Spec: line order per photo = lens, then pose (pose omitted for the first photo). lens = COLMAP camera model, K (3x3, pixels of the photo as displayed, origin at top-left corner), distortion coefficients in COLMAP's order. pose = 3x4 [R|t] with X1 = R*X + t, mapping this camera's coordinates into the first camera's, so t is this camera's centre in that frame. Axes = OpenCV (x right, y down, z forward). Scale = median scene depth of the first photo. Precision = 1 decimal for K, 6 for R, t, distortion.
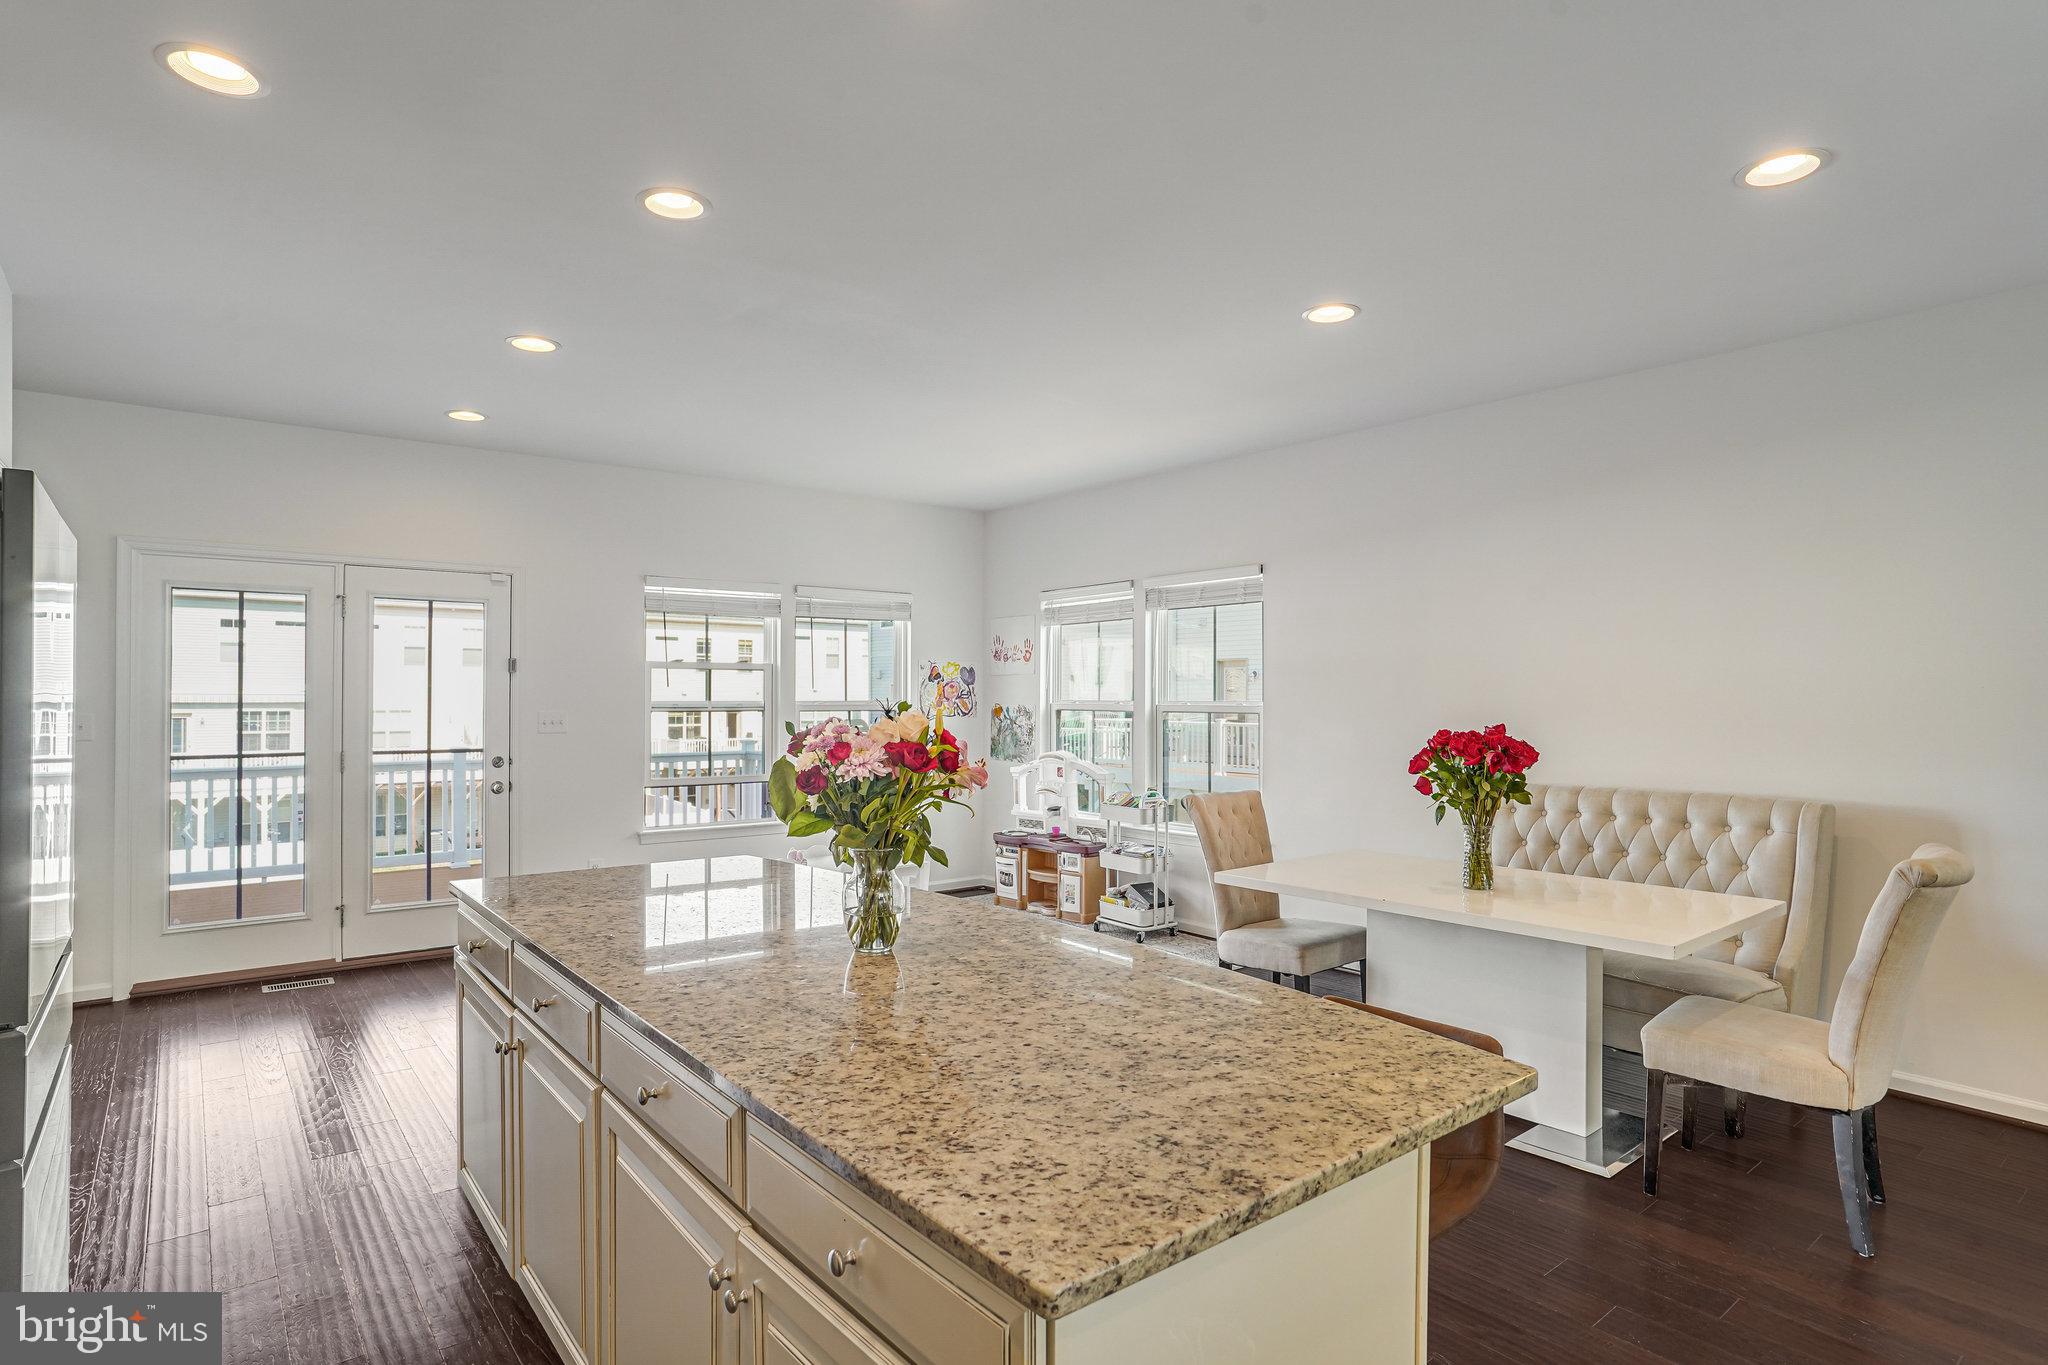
lens RADIAL K [[1098.8, 0, 1024.0], [0, 1098.8, 682.5], [0, 0, 1]] dist [-0.064208, 0.036292]
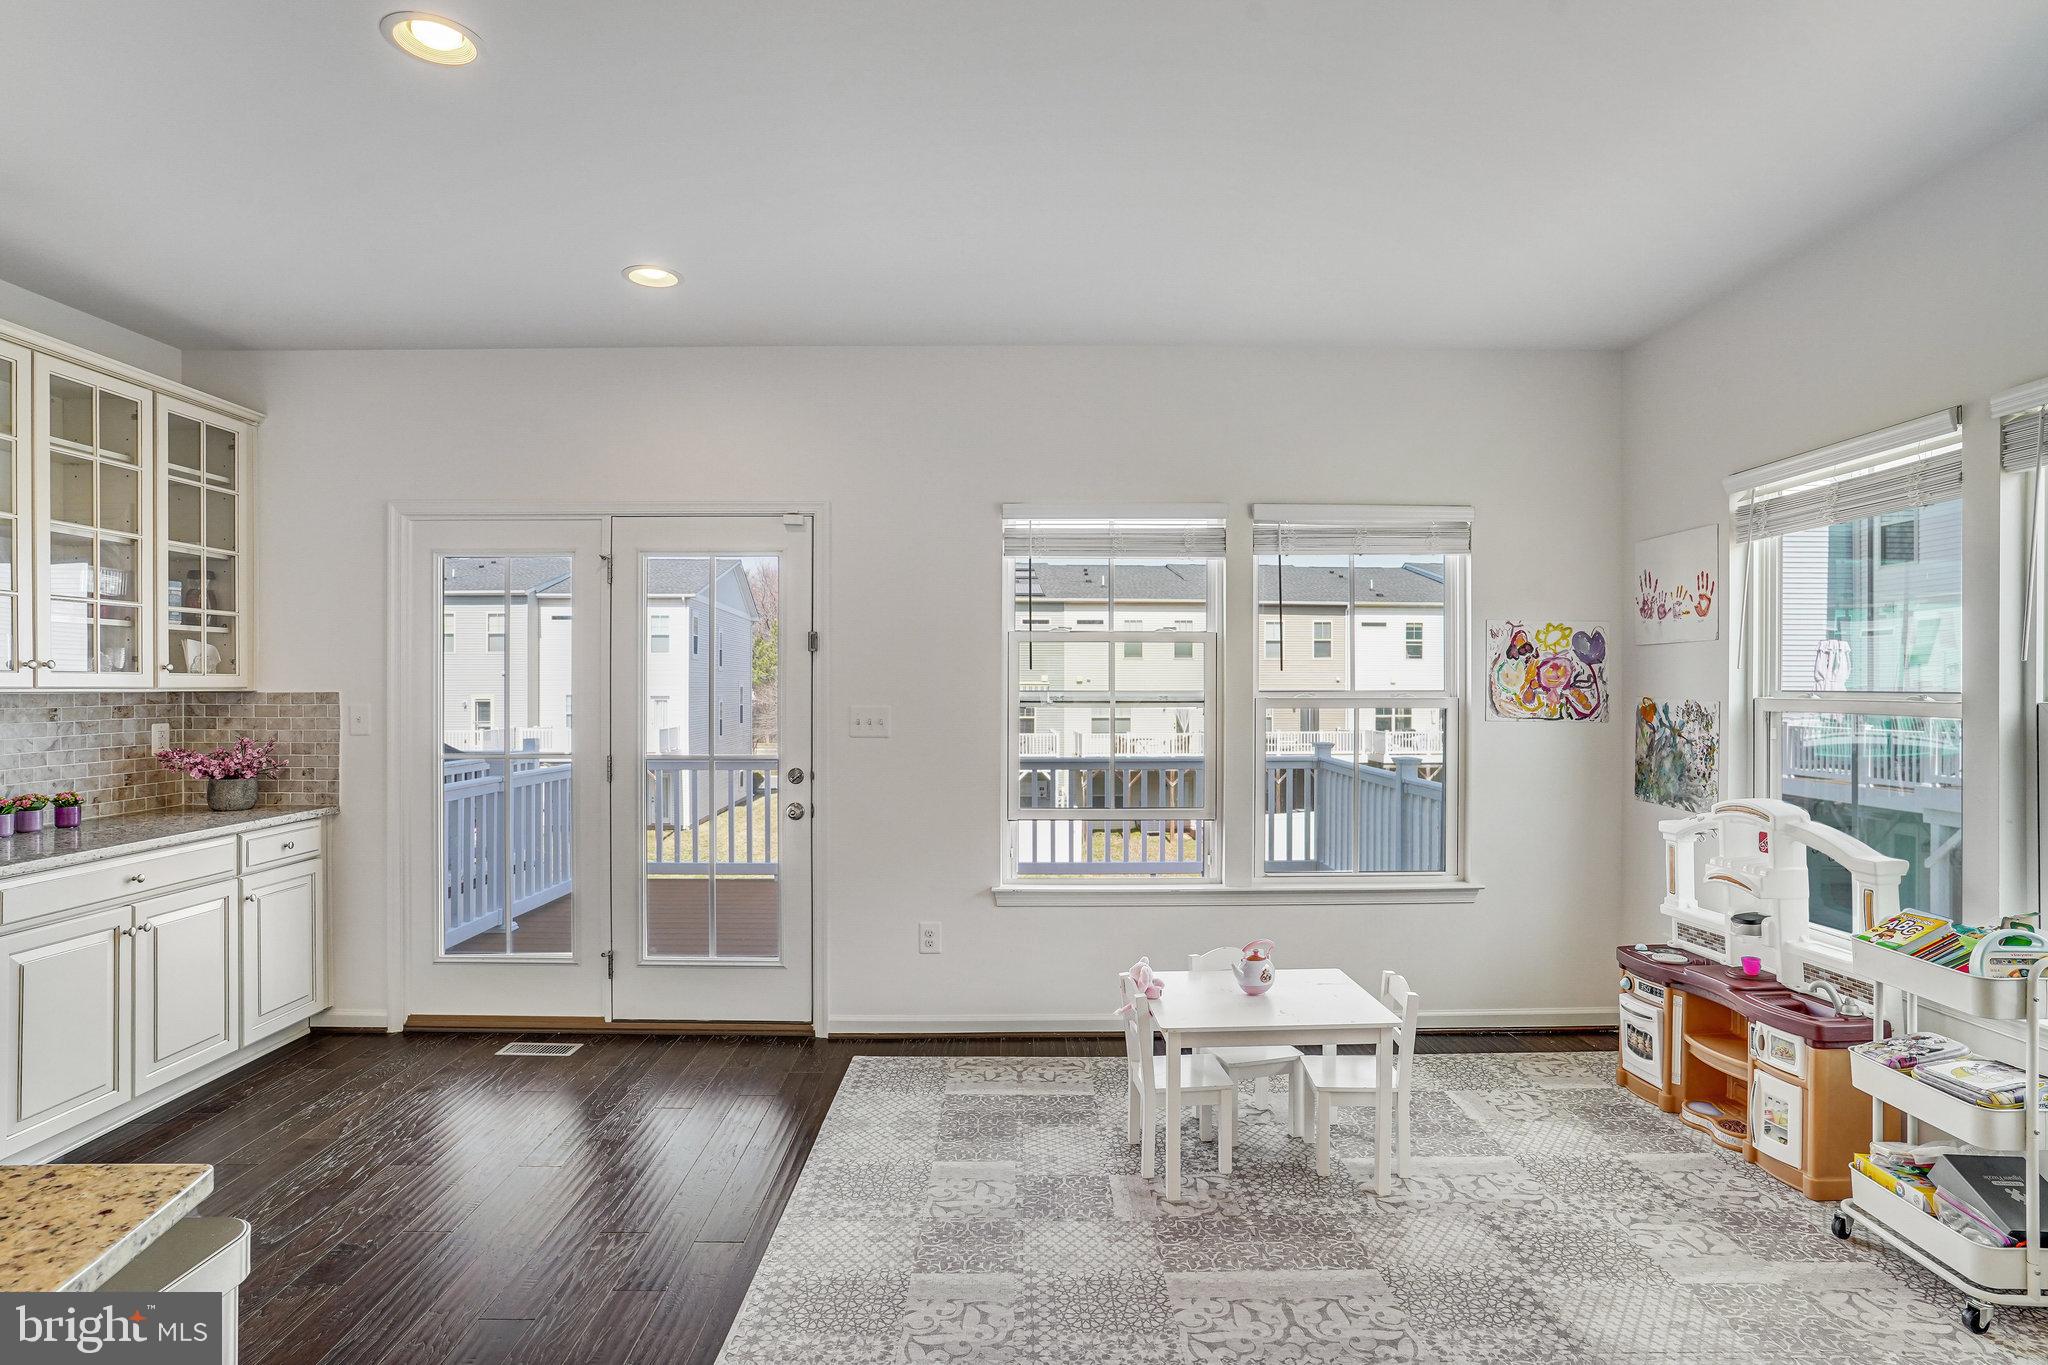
lens RADIAL K [[1054.9, 0, 1036.6], [0, 1054.9, 688.4], [0, 0, 1]] dist [-0.053426, 0.028141]
pose [[0.784779, 0.000673, -0.619776, 0.063441], [0.008473, 0.999894, 0.011813, 0.006784], [0.619718, -0.014522, 0.784690, 0.459547]]
